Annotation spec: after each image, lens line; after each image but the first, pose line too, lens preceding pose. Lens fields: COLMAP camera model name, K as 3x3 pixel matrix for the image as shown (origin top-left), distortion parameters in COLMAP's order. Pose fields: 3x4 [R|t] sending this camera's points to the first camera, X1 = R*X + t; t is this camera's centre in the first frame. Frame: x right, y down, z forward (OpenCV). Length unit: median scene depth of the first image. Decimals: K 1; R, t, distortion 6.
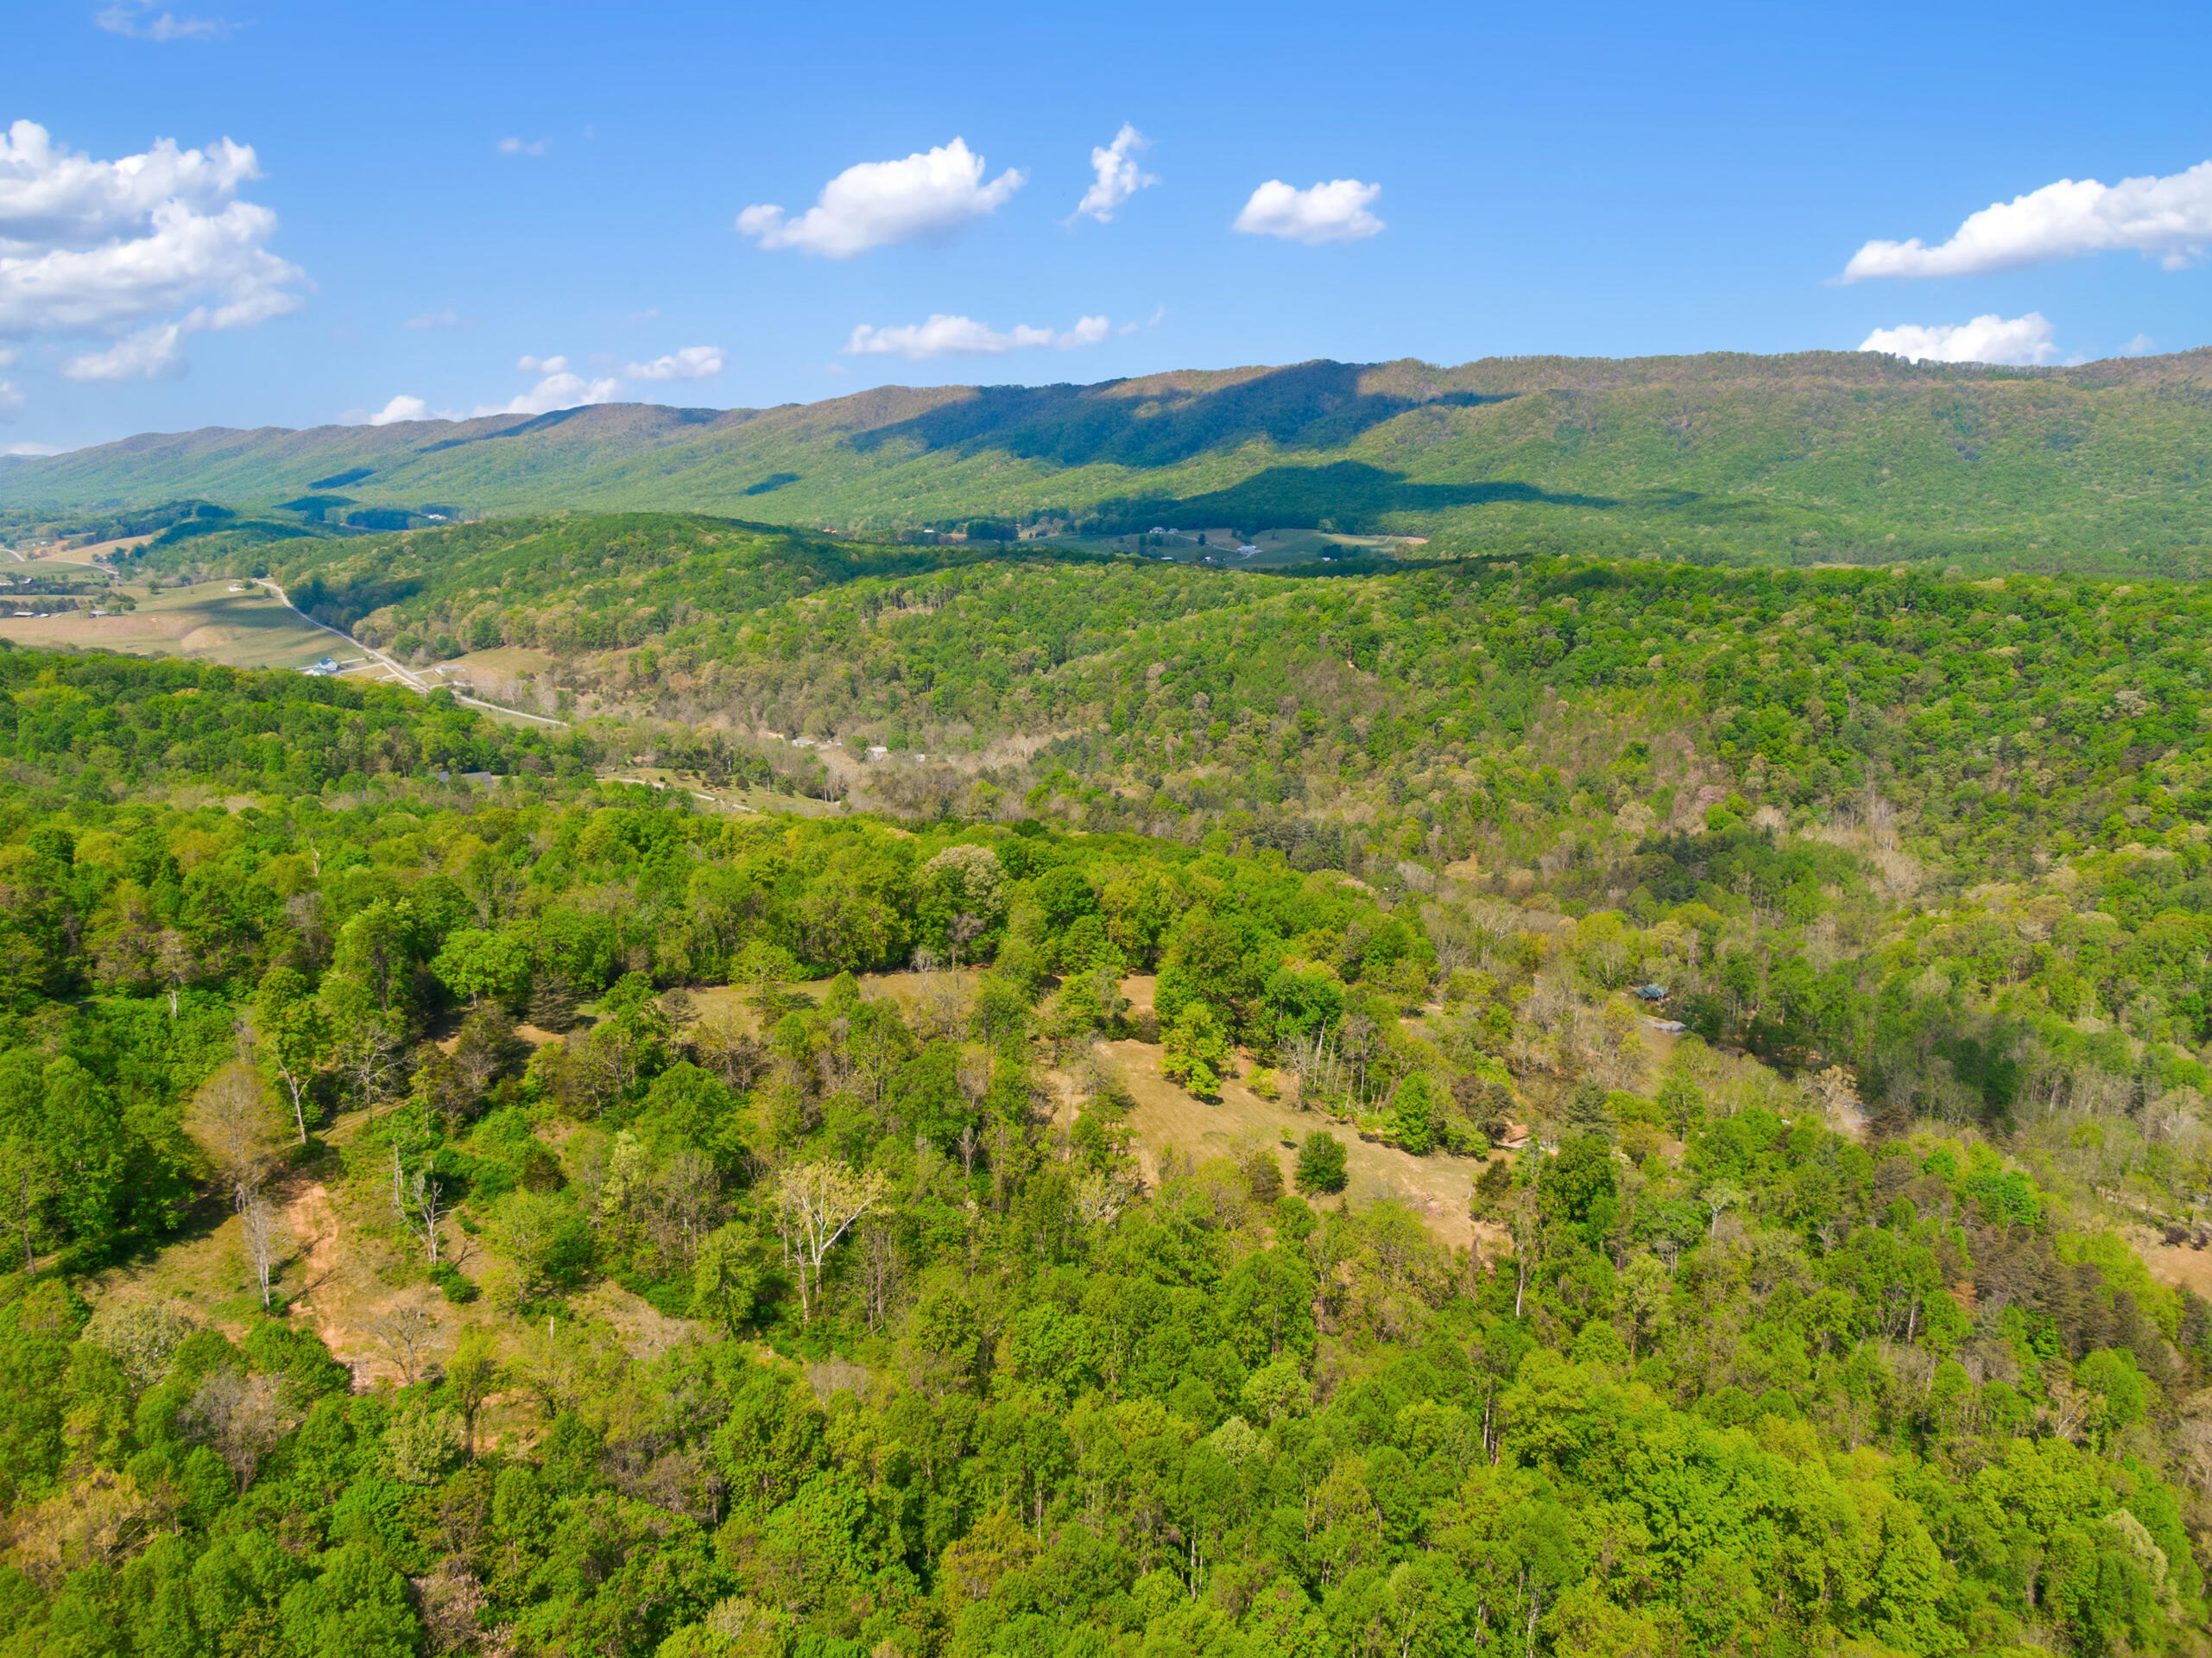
lens RADIAL K [[1595.9, 0, 1105.0], [0, 1595.9, 820.6], [0, 0, 1]] dist [0.031888, -0.048231]
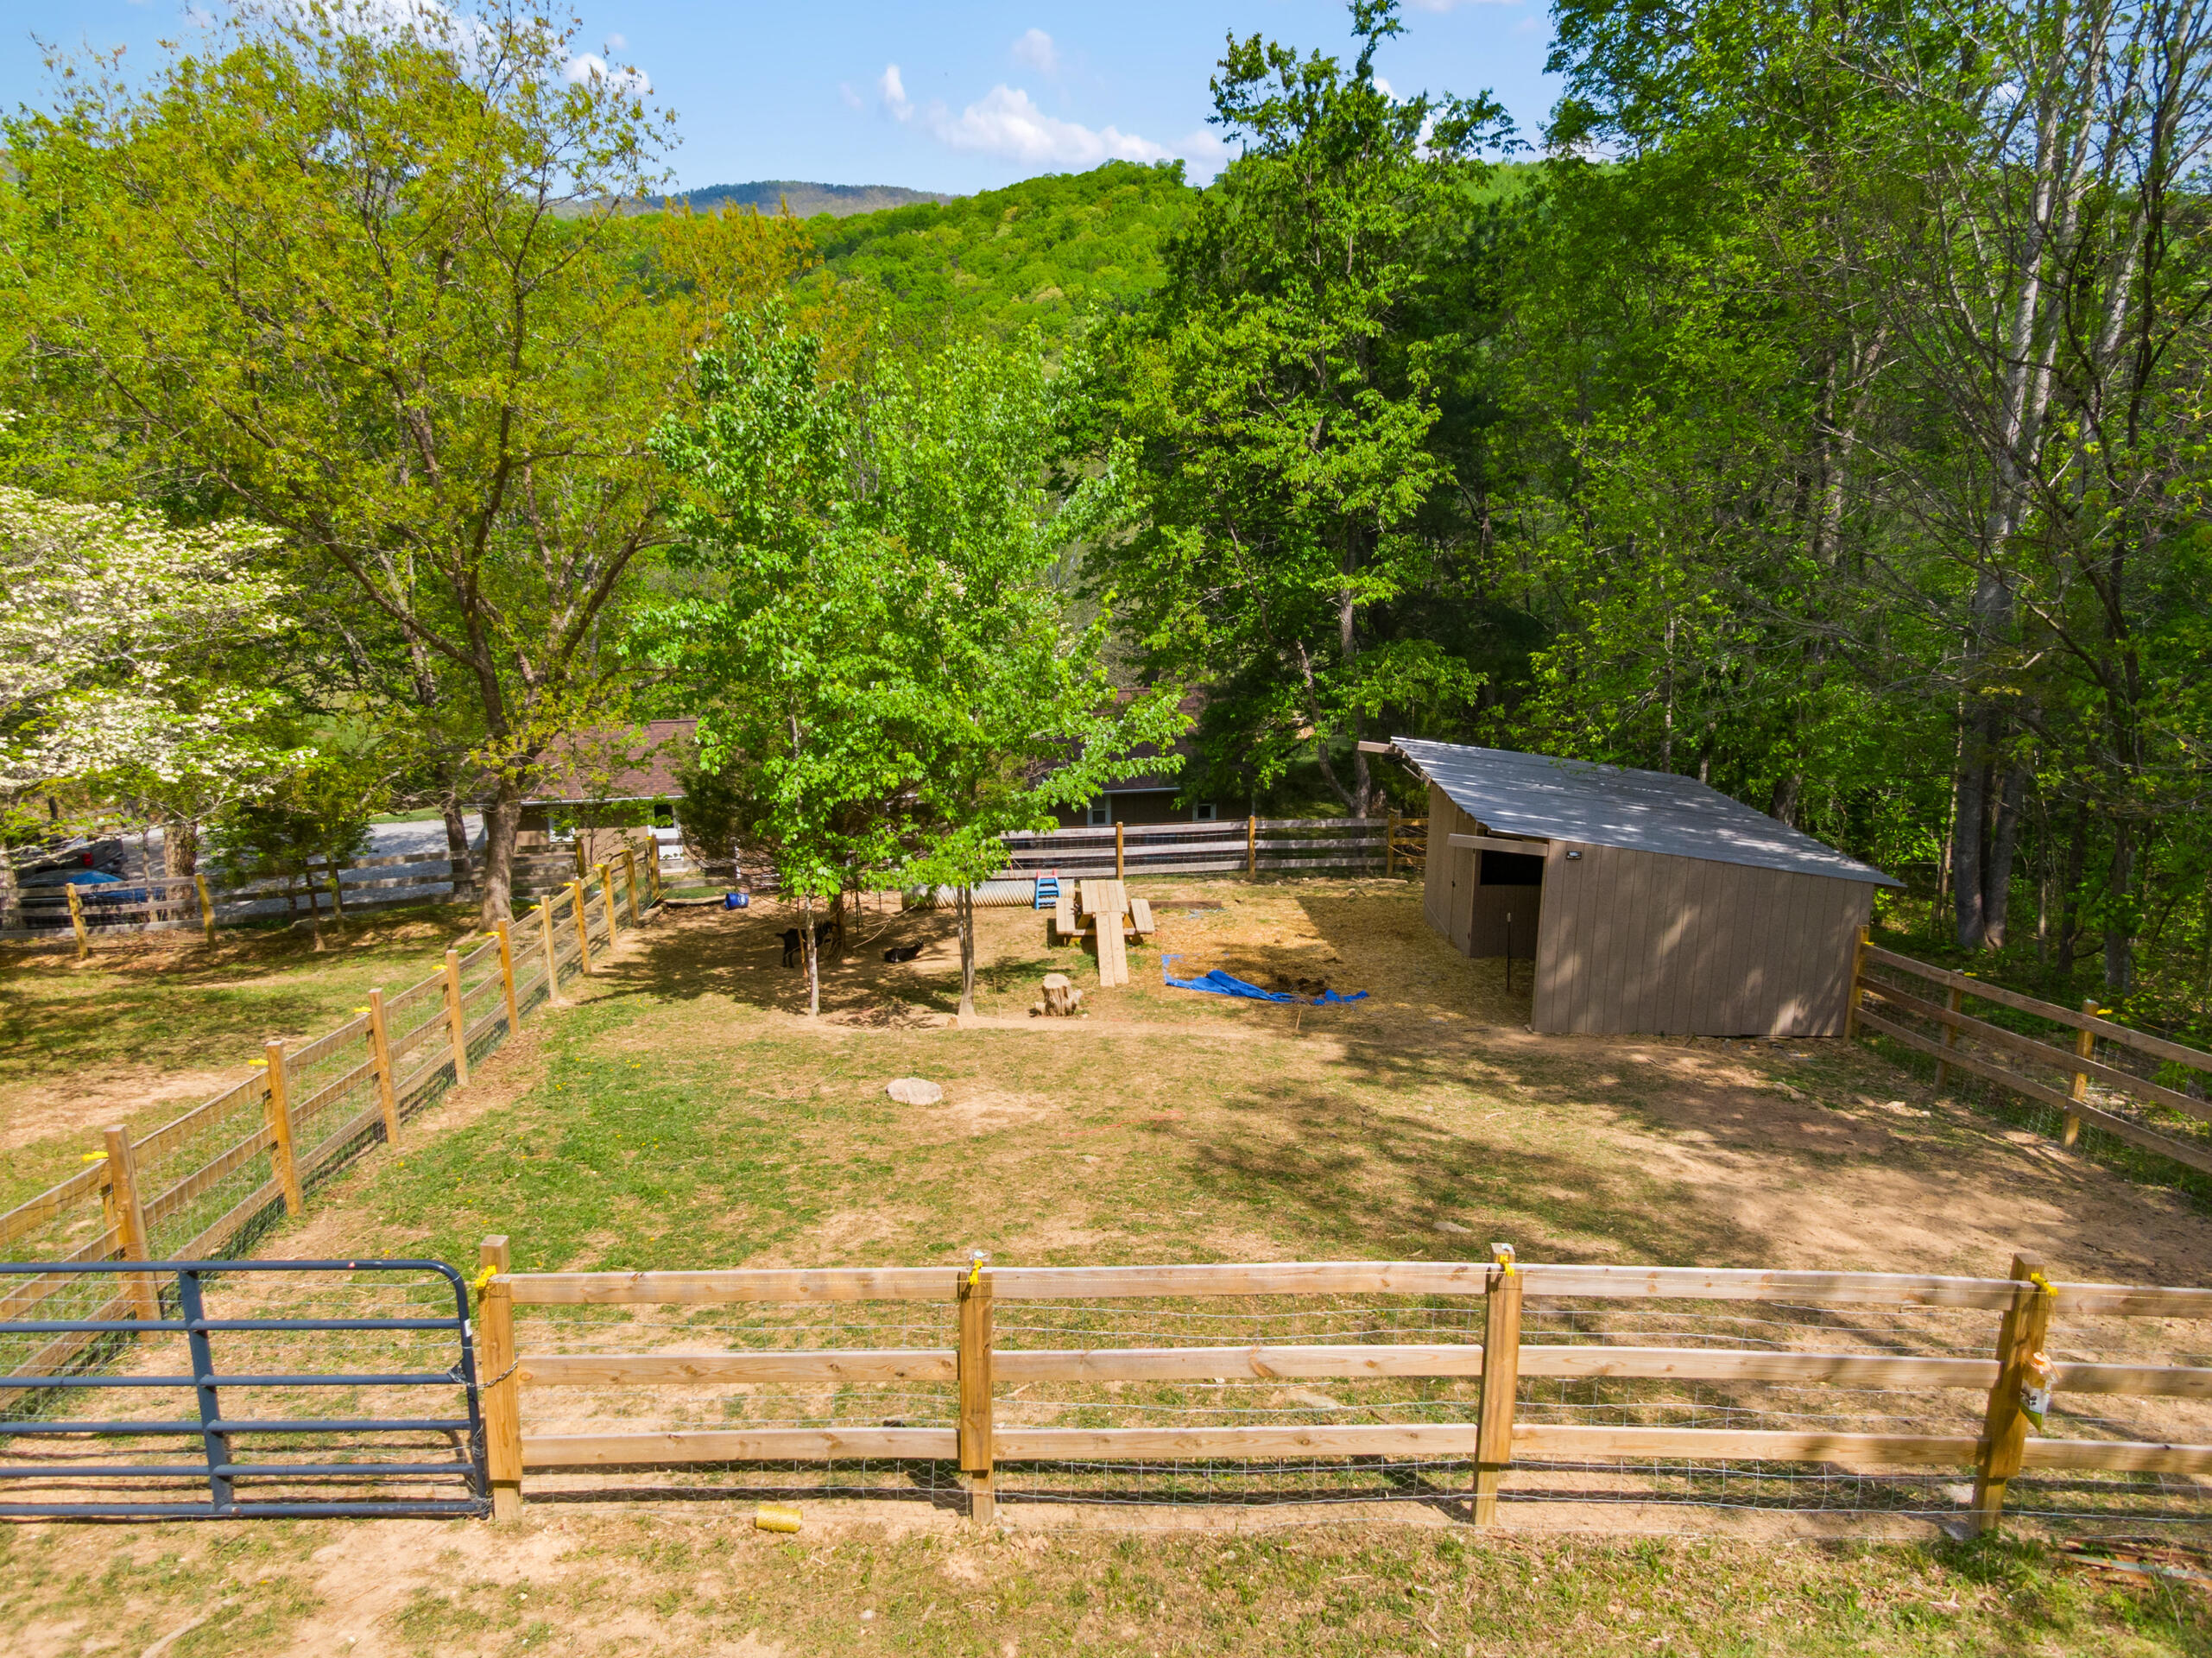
lens RADIAL K [[1595.9, 0, 1116.7], [0, 1595.9, 822.0], [0, 0, 1]] dist [0.031888, -0.048231]
pose [[0.659966, -0.192023, 0.726341, 0.290630], [0.161054, 0.980470, 0.112871, 0.203991], [-0.733830, 0.042489, 0.678003, 0.882646]]
